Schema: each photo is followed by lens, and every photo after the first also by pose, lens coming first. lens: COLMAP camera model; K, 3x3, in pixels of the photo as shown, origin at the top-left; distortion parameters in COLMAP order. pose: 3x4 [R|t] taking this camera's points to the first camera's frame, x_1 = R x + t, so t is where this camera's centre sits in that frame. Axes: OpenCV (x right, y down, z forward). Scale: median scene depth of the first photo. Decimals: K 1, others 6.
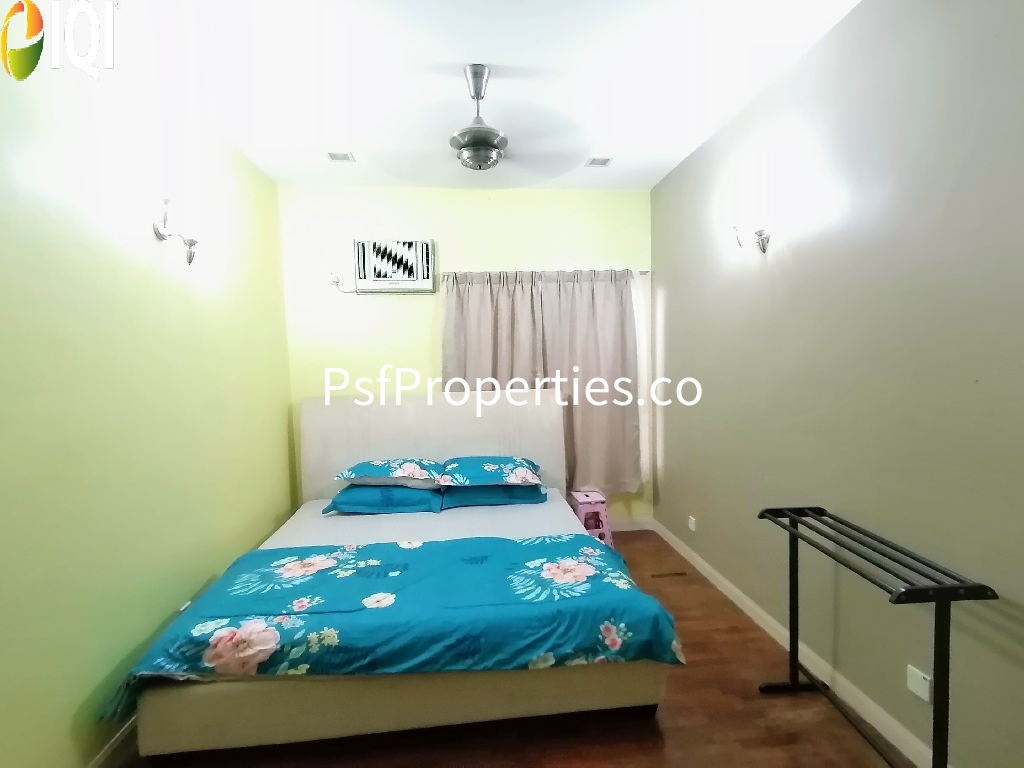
lens RADIAL K [[509.3, 0, 512.8], [0, 509.3, 381.2], [0, 0, 1]] dist [-0.002565, -0.000685]
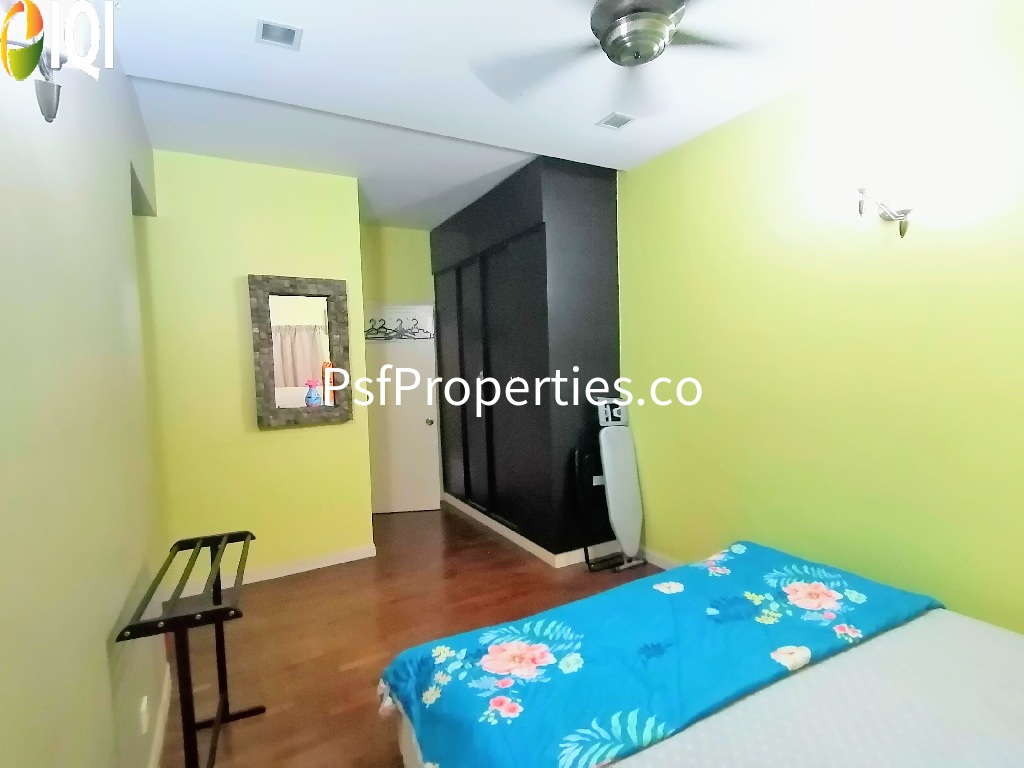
lens RADIAL K [[509.3, 0, 512.2], [0, 509.3, 385.9], [0, 0, 1]] dist [-0.002565, -0.000685]
pose [[-0.917391, 0.072287, -0.391367, 0.355514], [0.031710, 0.993516, 0.109177, -0.086197], [0.396722, 0.087748, -0.913735, 1.559853]]
